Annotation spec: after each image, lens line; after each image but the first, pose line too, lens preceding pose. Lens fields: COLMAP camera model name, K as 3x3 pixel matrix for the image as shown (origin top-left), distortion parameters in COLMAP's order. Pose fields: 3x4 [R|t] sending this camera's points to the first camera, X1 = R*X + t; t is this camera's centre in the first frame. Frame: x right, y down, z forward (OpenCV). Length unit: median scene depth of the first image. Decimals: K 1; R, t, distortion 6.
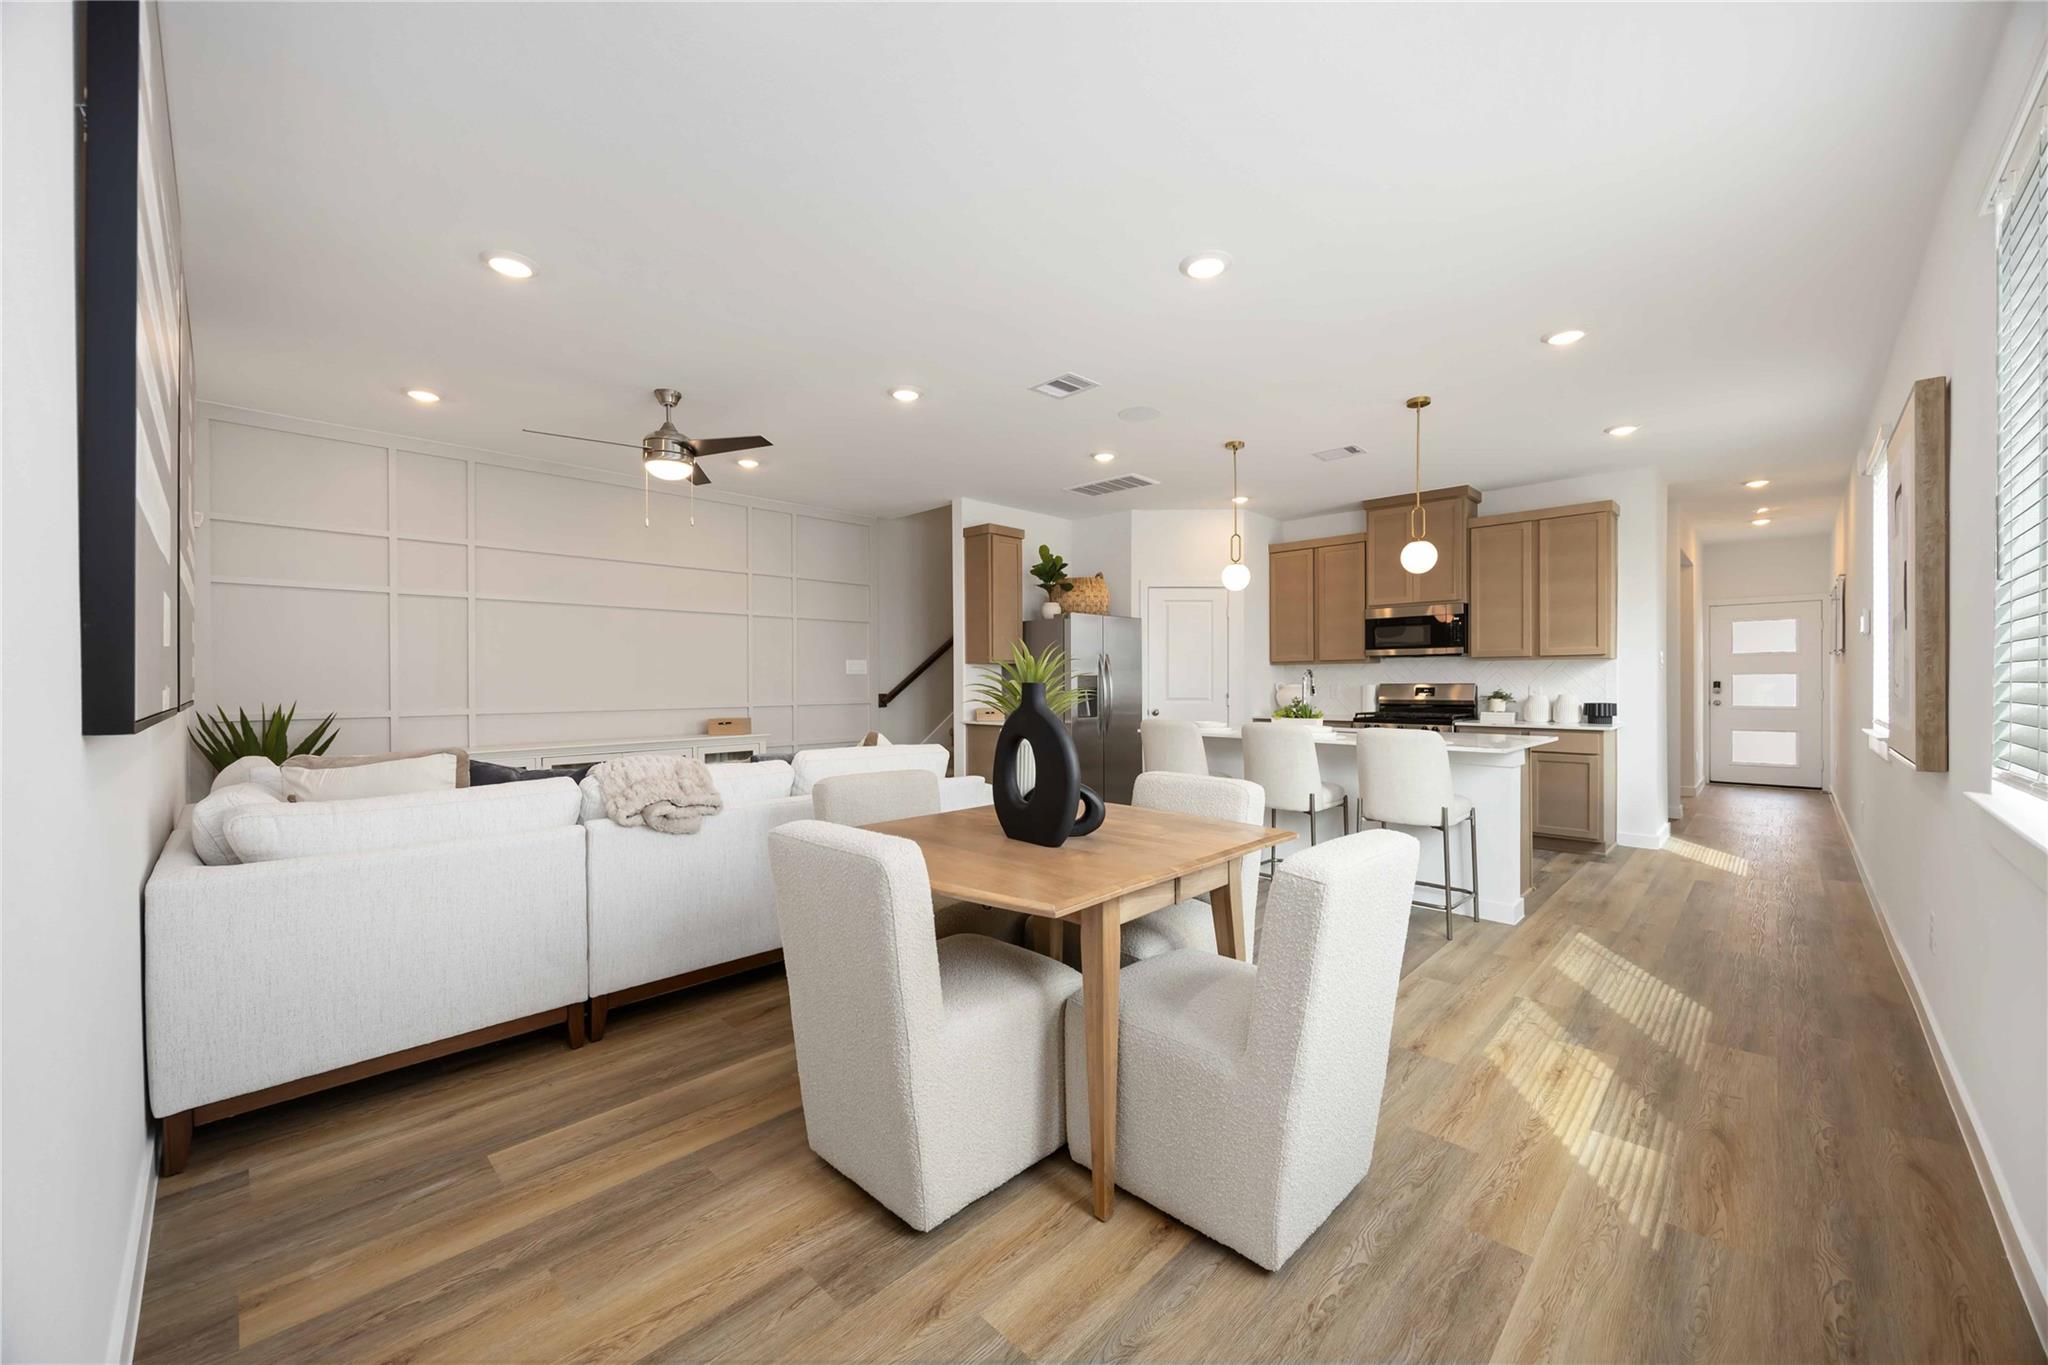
lens RADIAL K [[781.5, 0, 1021.8], [0, 781.5, 686.4], [0, 0, 1]] dist [-0.002836, 0.000105]
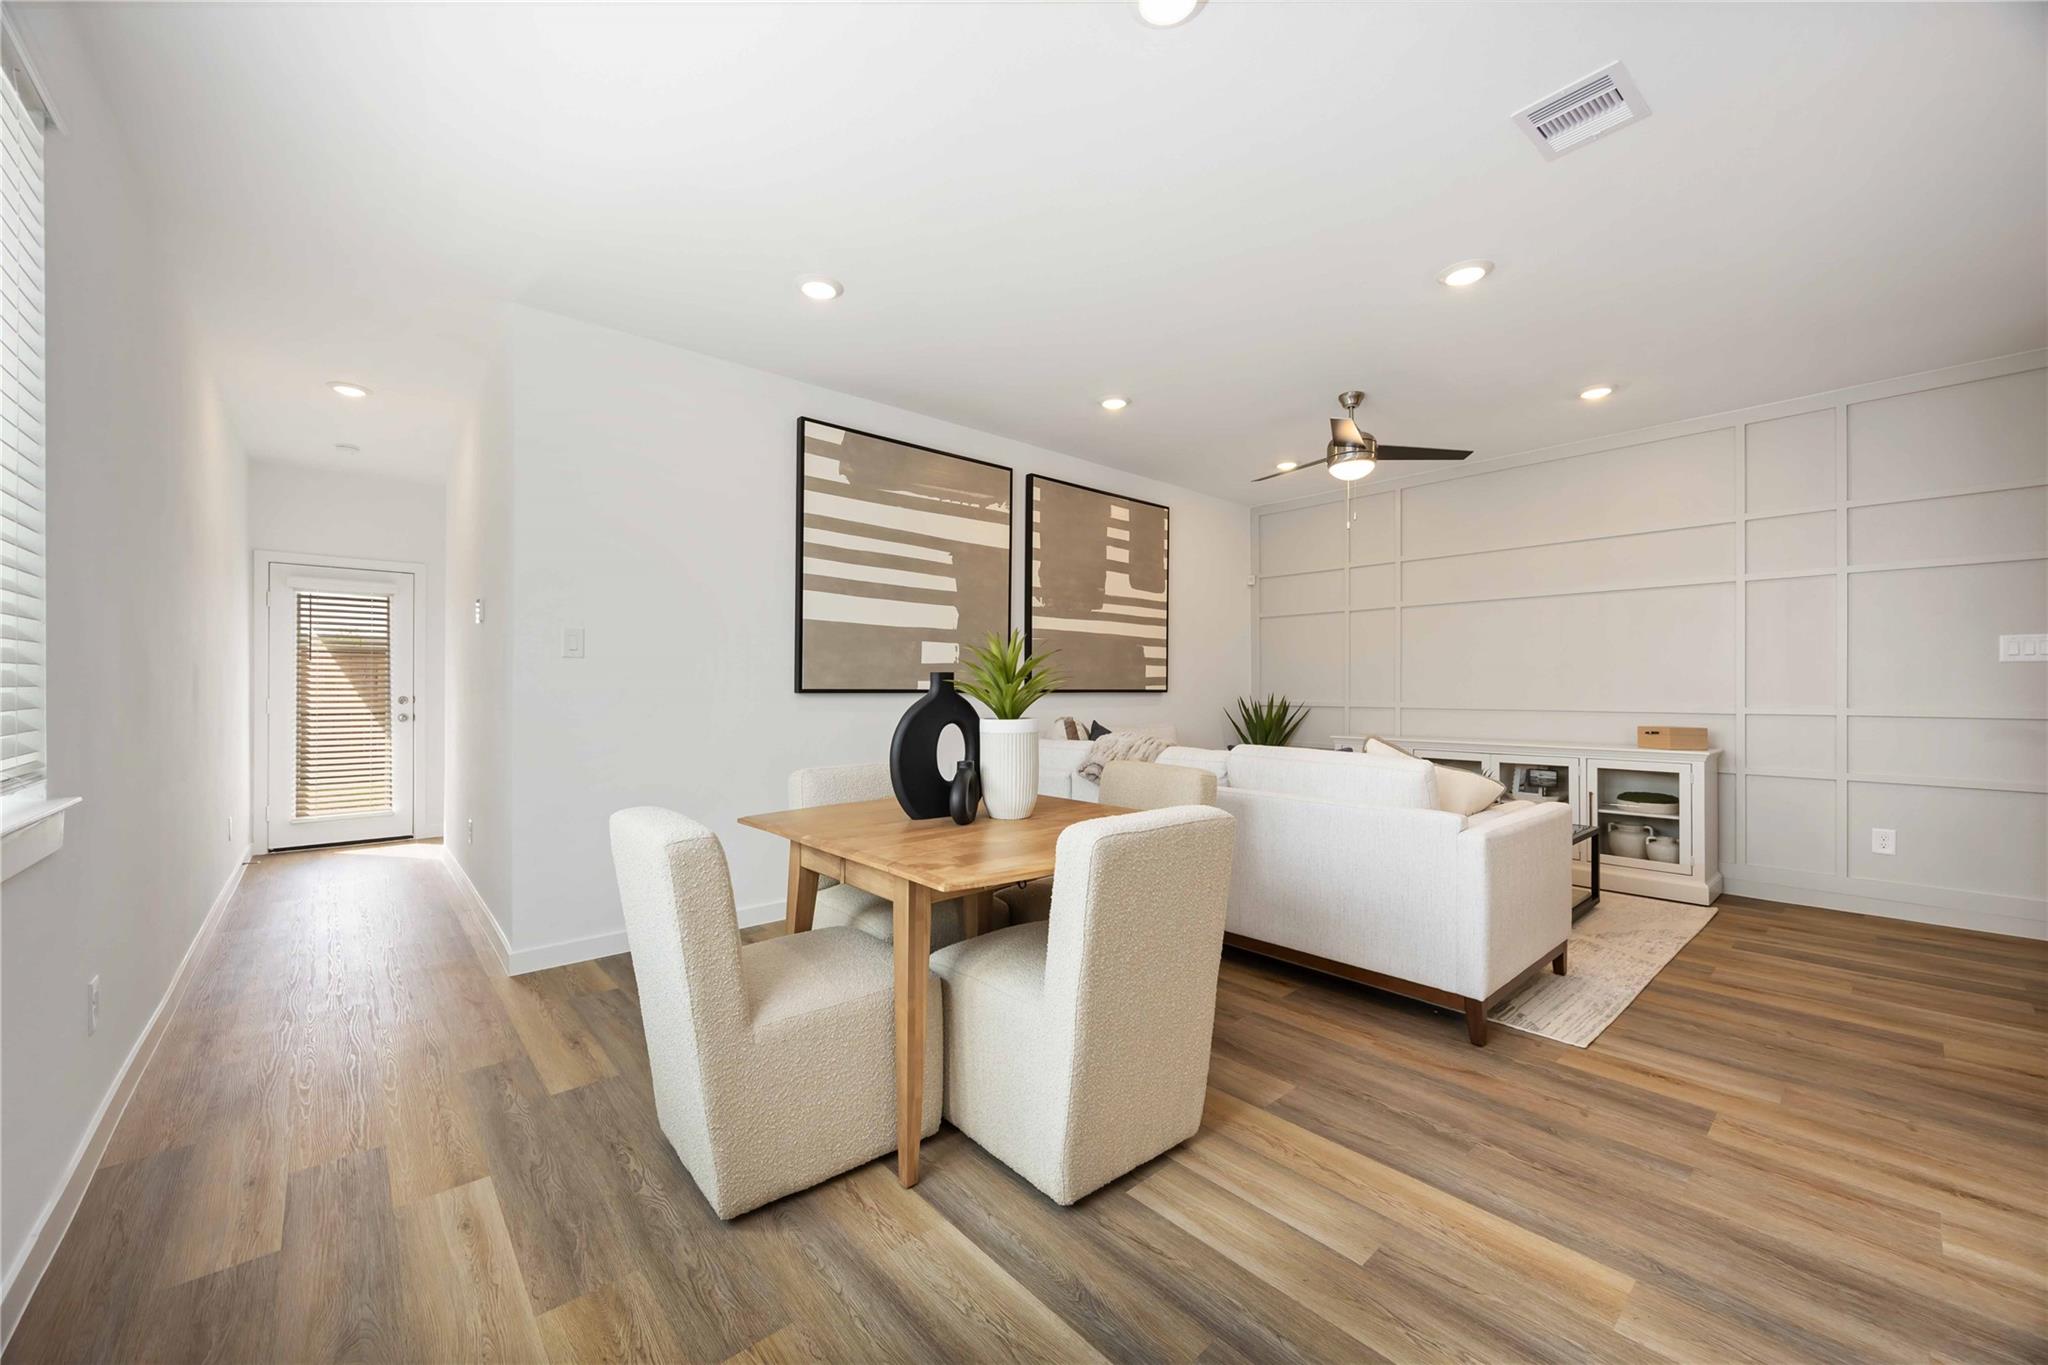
lens RADIAL K [[781.5, 0, 1022.9], [0, 781.5, 684.5], [0, 0, 1]] dist [-0.002836, 0.000105]
pose [[-0.076965, -0.000023, -0.997034, 0.395262], [-0.006475, 0.999979, 0.000477, 0.003821], [0.997013, 0.006492, -0.076963, 0.427164]]
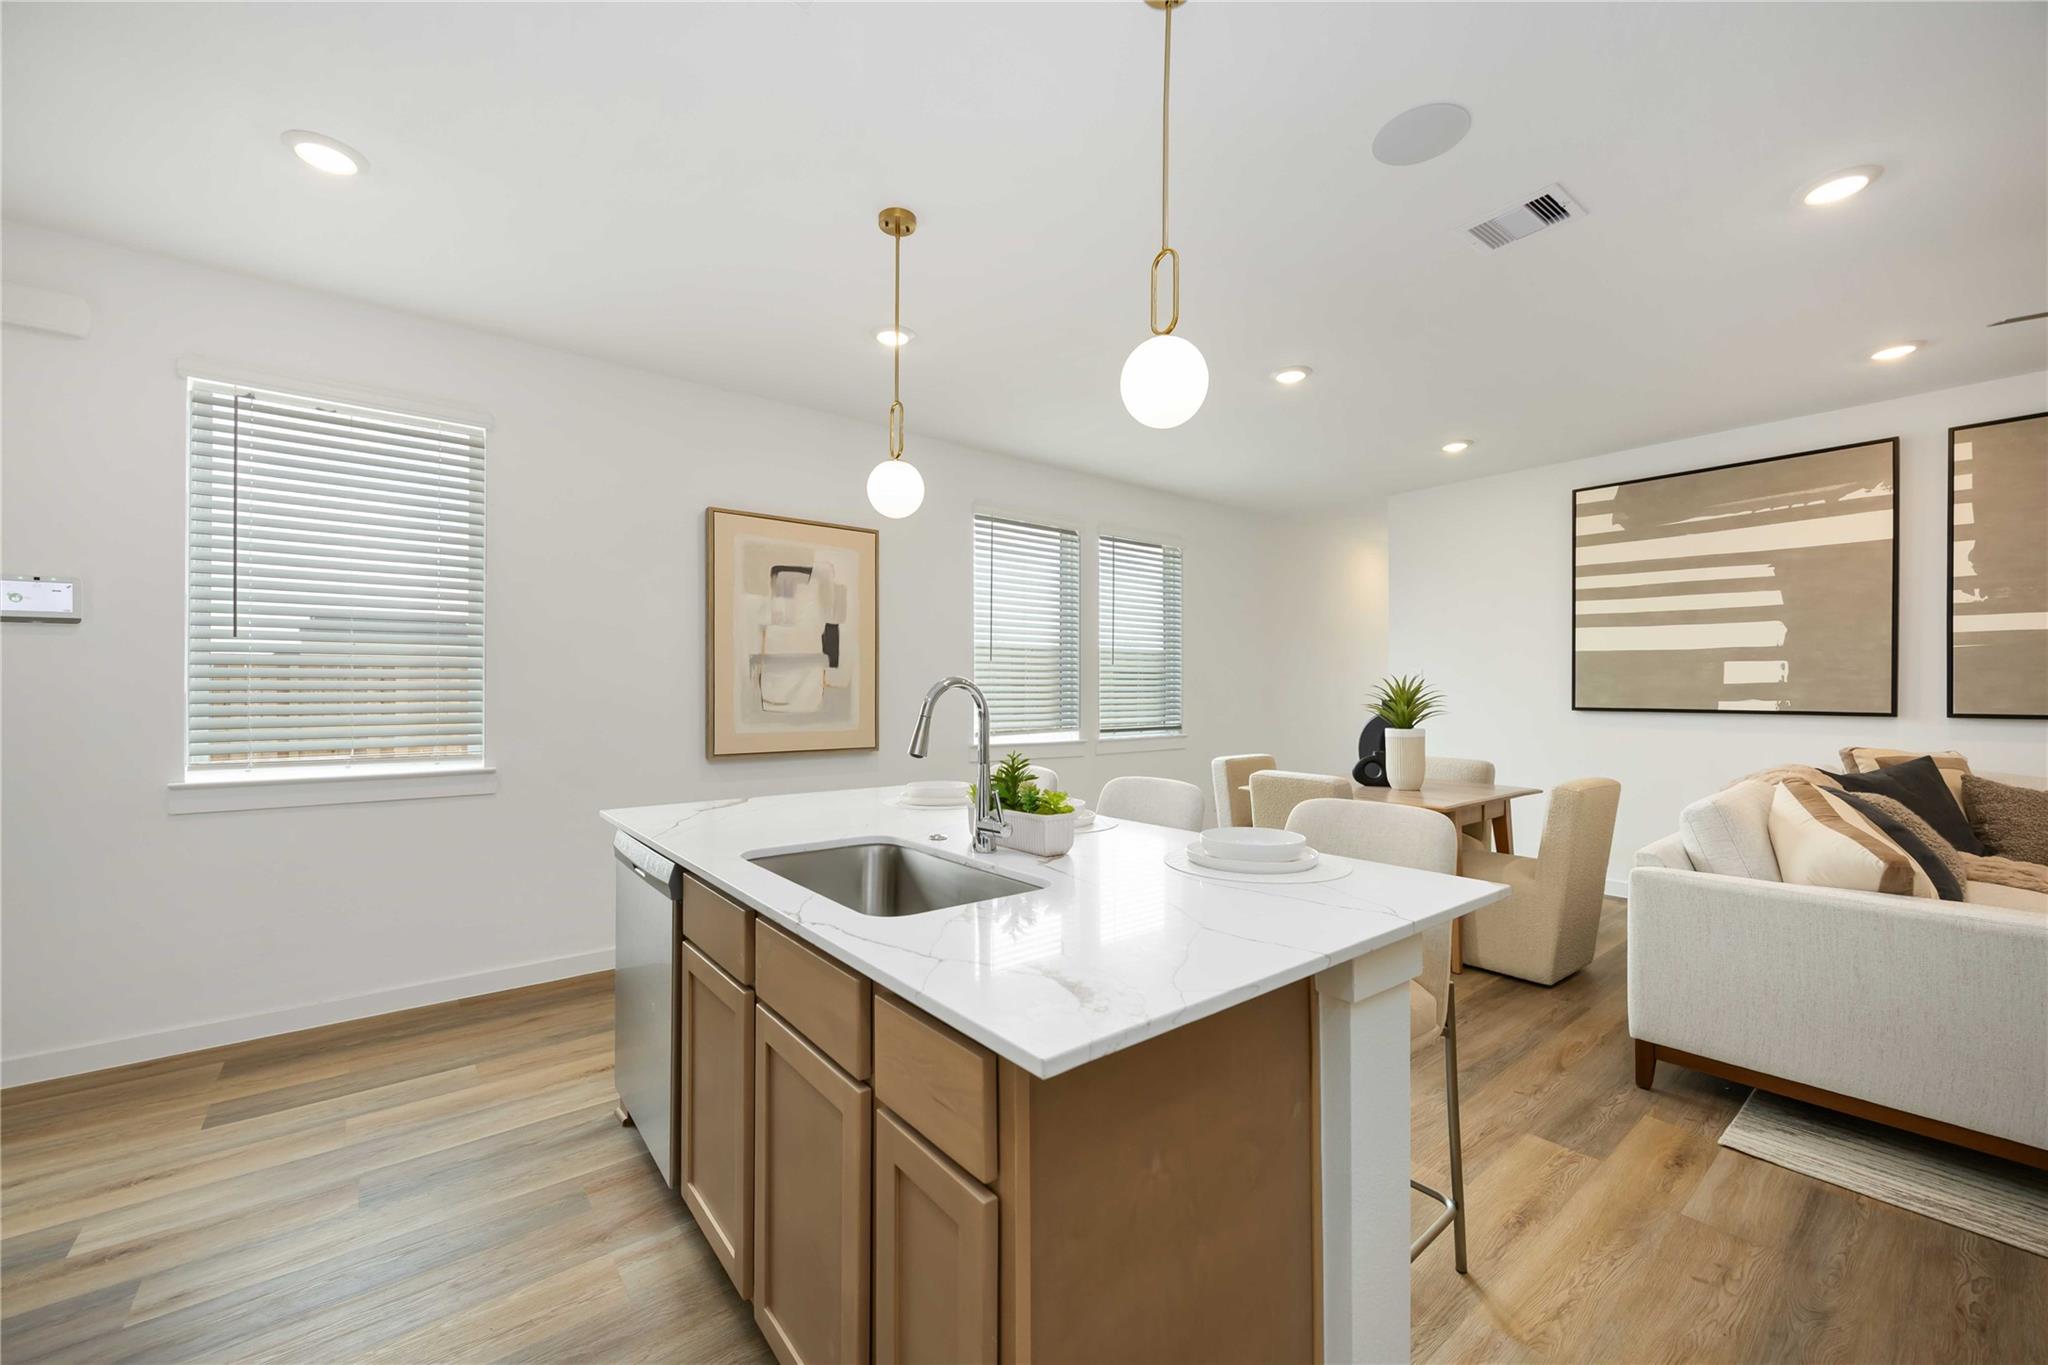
lens RADIAL K [[781.5, 0, 1026.8], [0, 781.5, 695.6], [0, 0, 1]] dist [-0.002836, 0.000105]
pose [[-0.992808, 0.001980, 0.119698, 0.236251], [0.003531, 0.999912, 0.012753, -0.014682], [-0.119662, 0.013084, -0.992728, 1.059741]]
